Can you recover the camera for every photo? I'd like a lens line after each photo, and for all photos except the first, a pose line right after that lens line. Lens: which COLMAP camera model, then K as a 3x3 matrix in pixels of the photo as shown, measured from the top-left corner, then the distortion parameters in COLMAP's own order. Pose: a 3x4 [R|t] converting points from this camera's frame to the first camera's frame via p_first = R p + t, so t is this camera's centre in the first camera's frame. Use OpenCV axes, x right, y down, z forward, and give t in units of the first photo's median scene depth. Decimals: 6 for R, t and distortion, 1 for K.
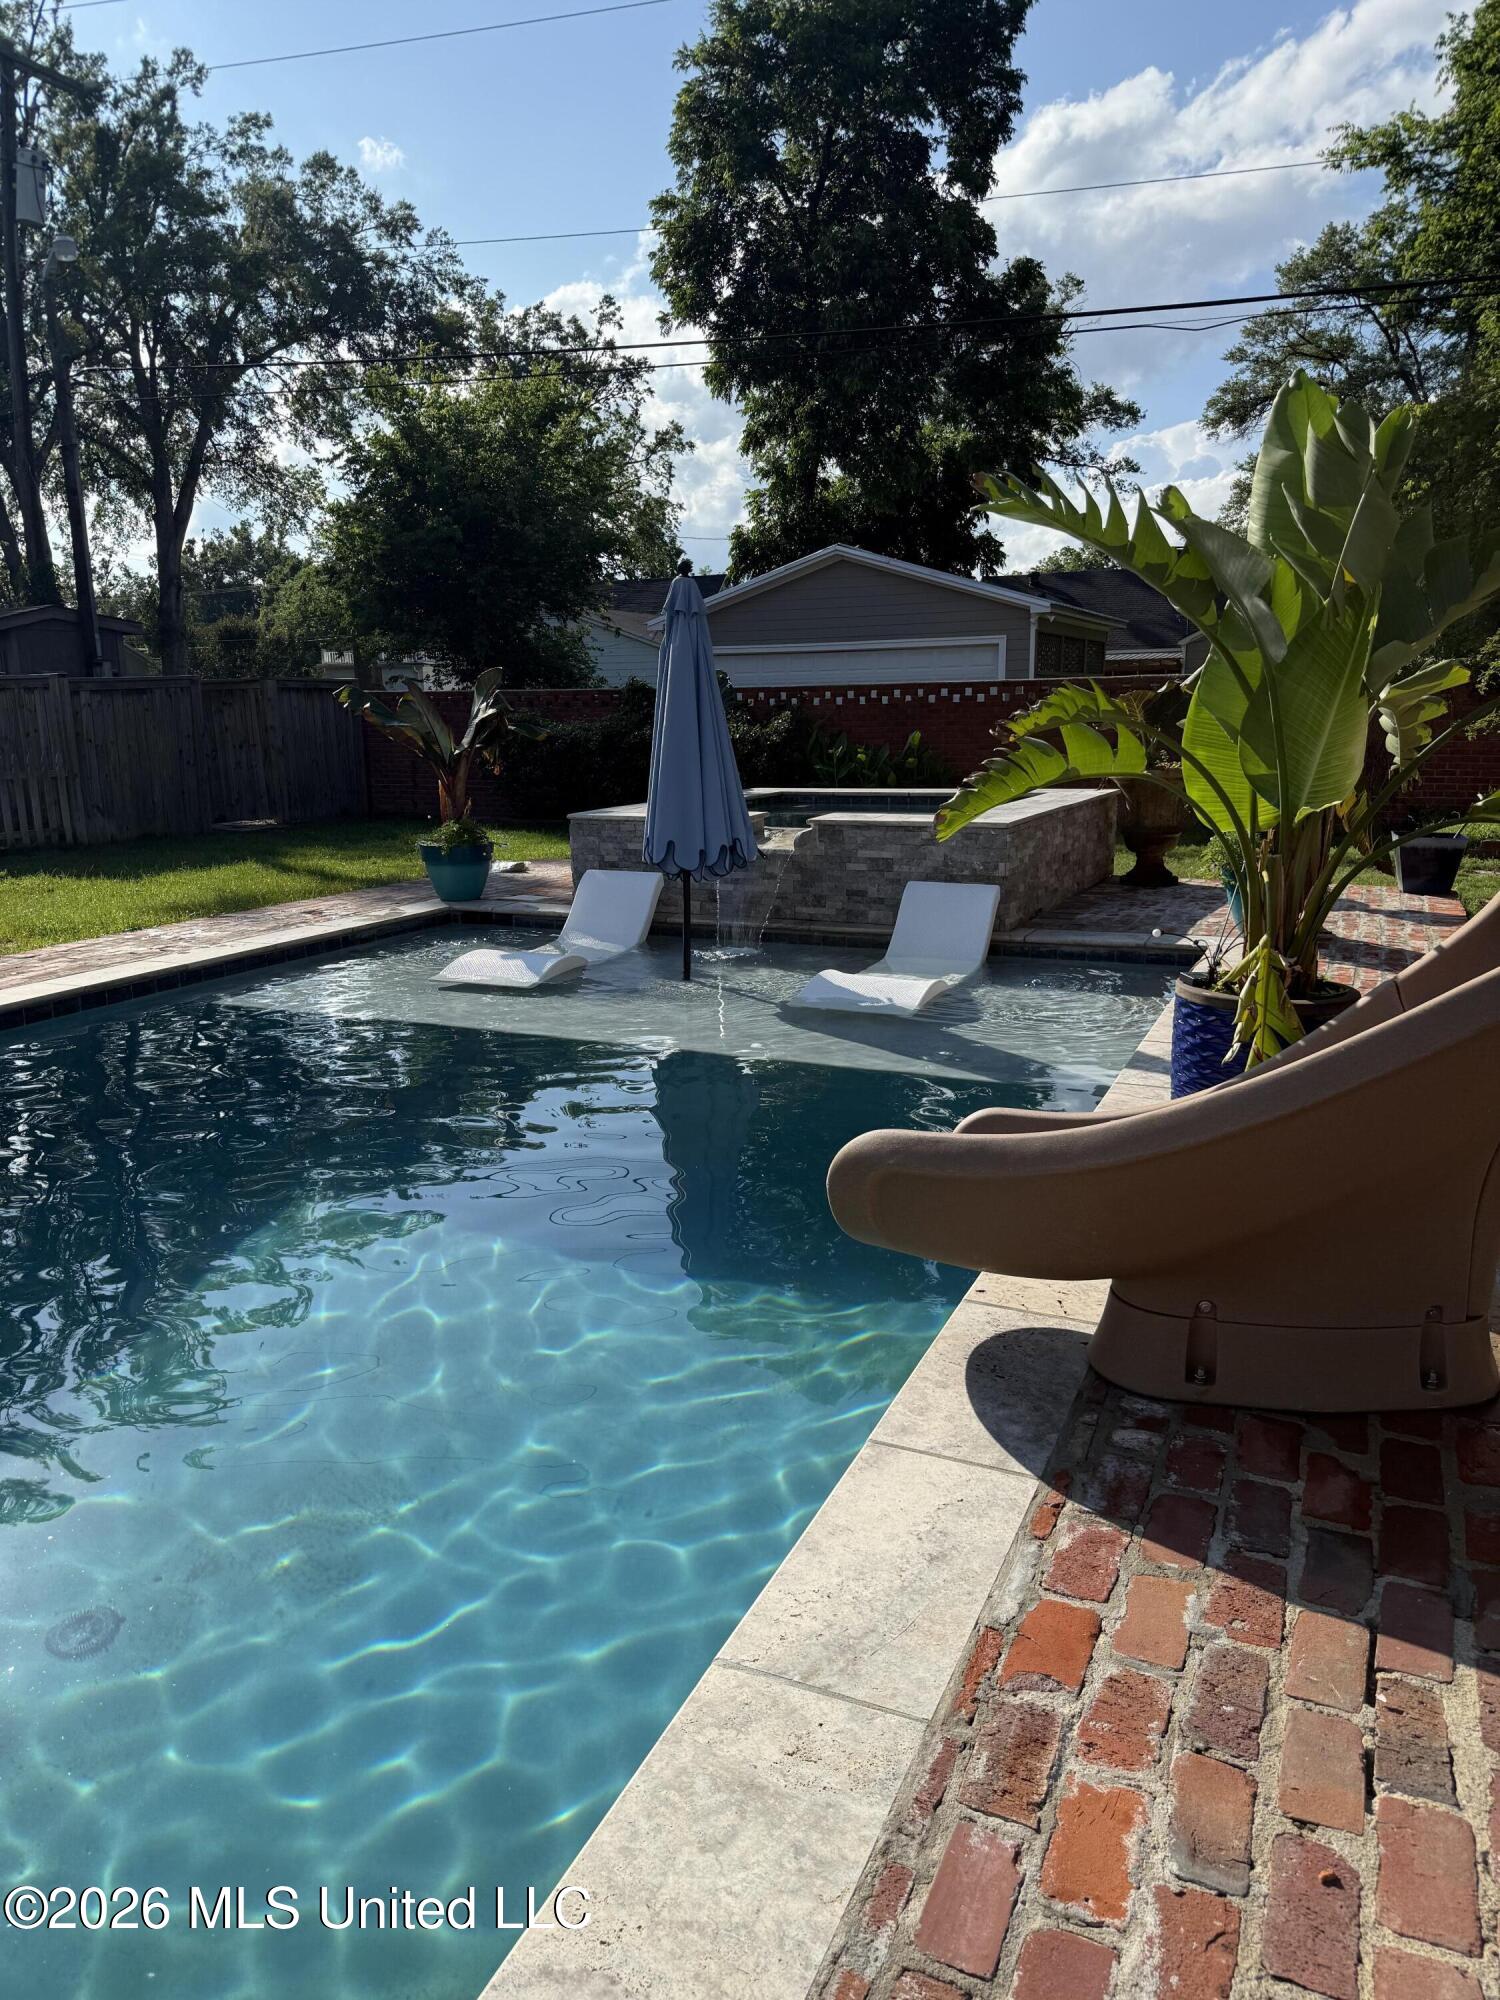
lens RADIAL K [[1380.8, 0, 746.1], [0, 1380.8, 1002.8], [0, 0, 1]] dist [-0.014447, -0.005246]
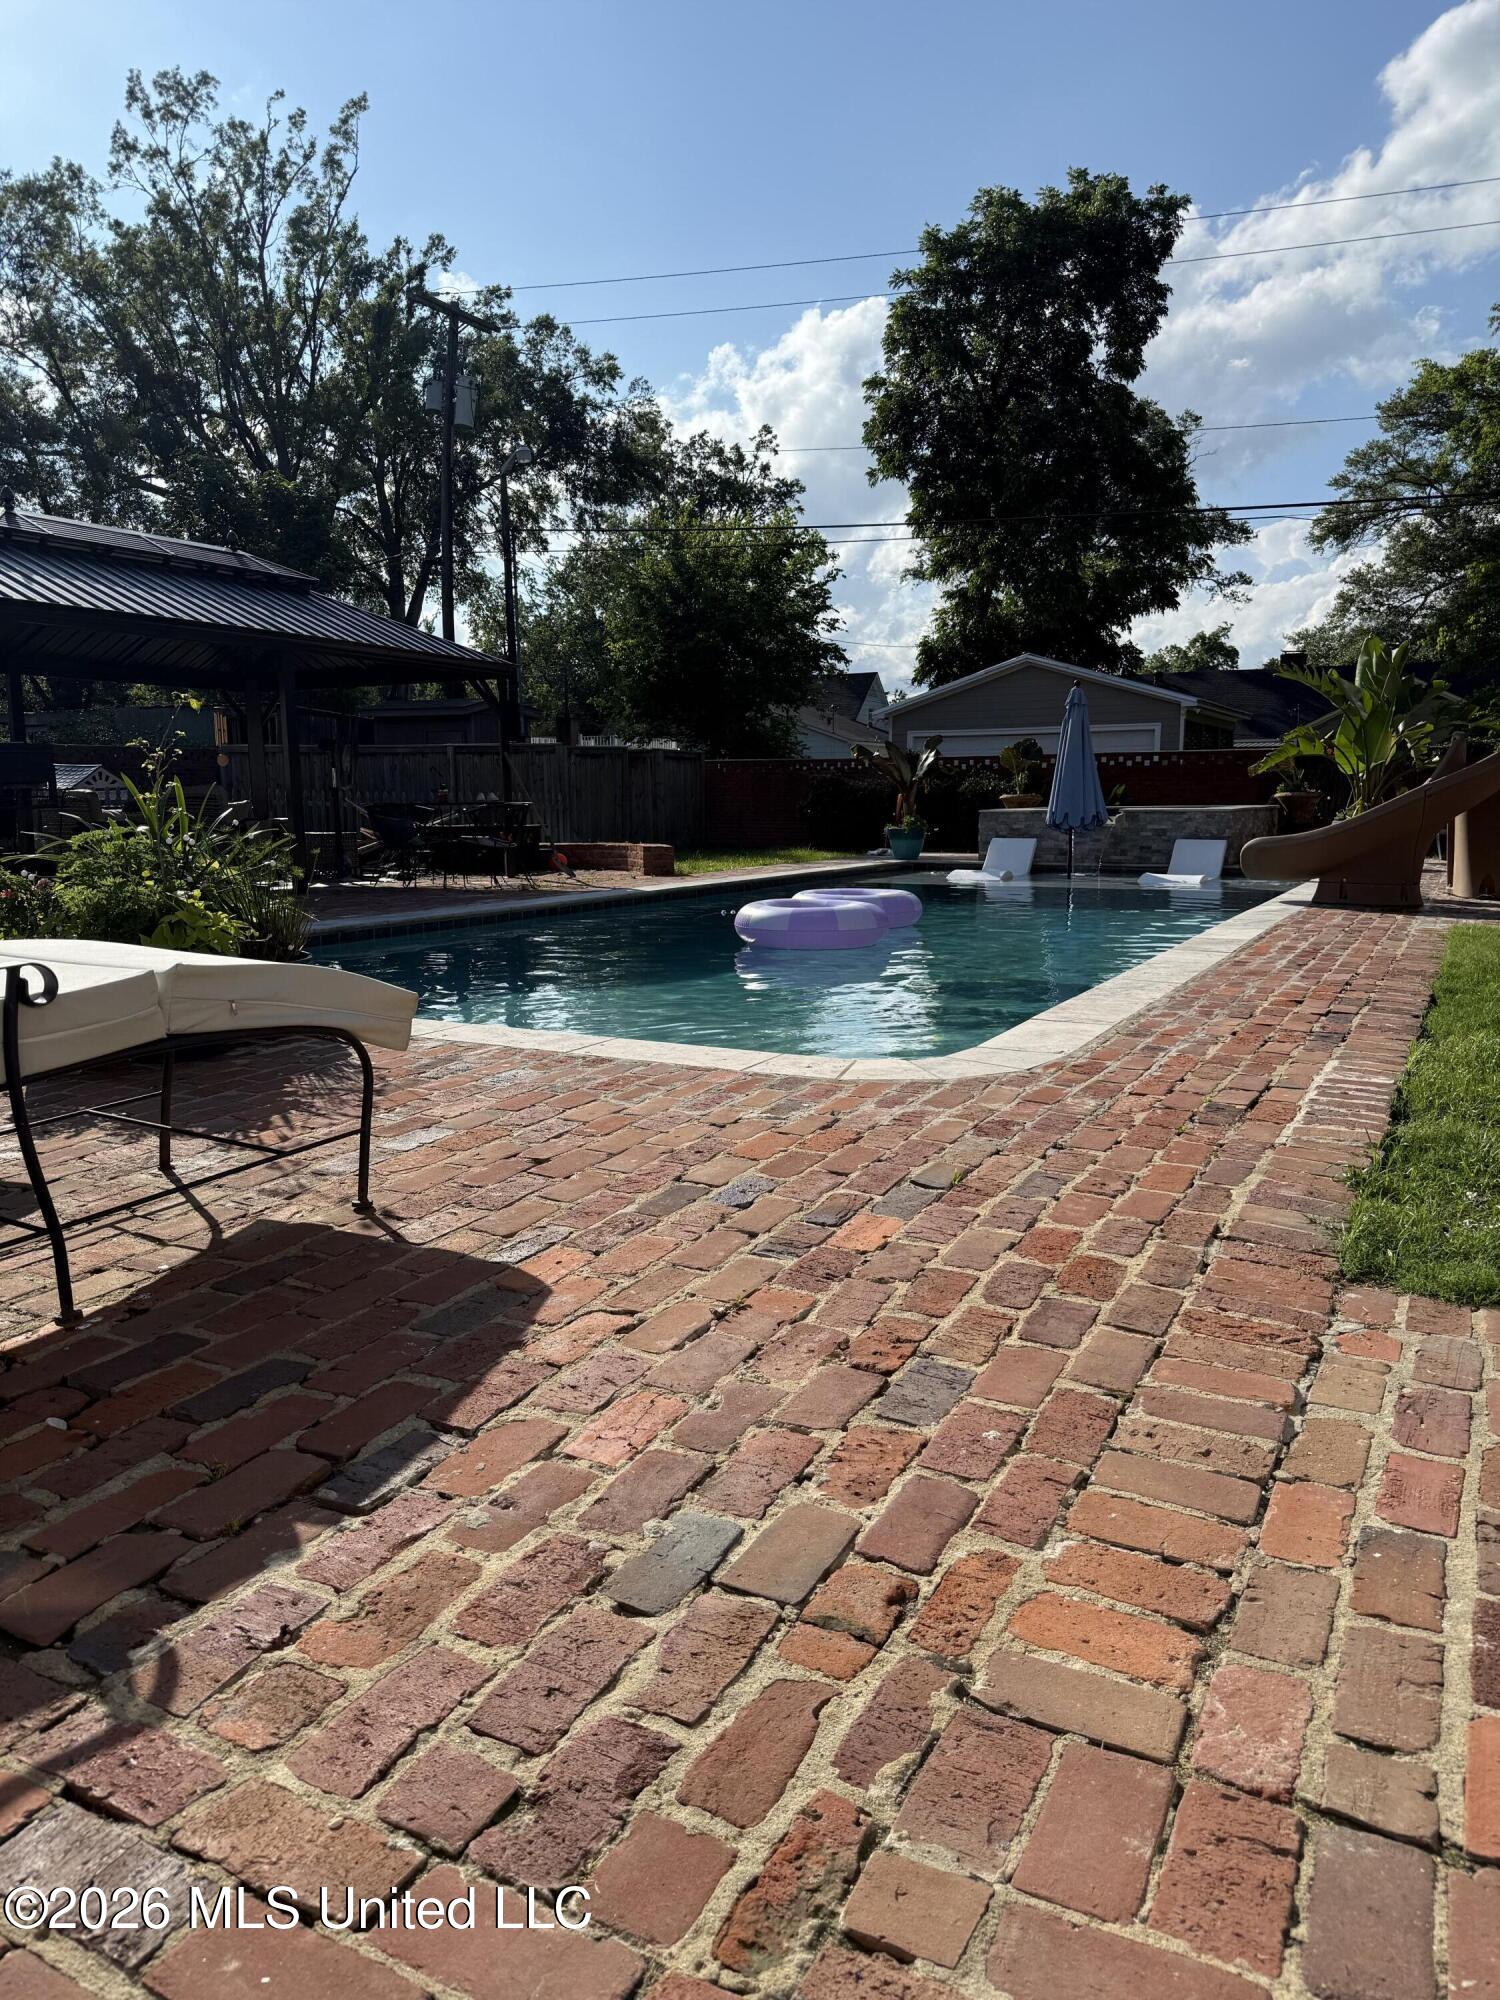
lens RADIAL K [[1380.8, 0, 756.6], [0, 1380.8, 997.0], [0, 0, 1]] dist [-0.014447, -0.005246]
pose [[0.997999, 0.022534, -0.059071, -0.048736], [-0.026472, 0.997418, -0.066755, 0.038049], [0.057415, 0.068186, 0.996019, -0.131860]]
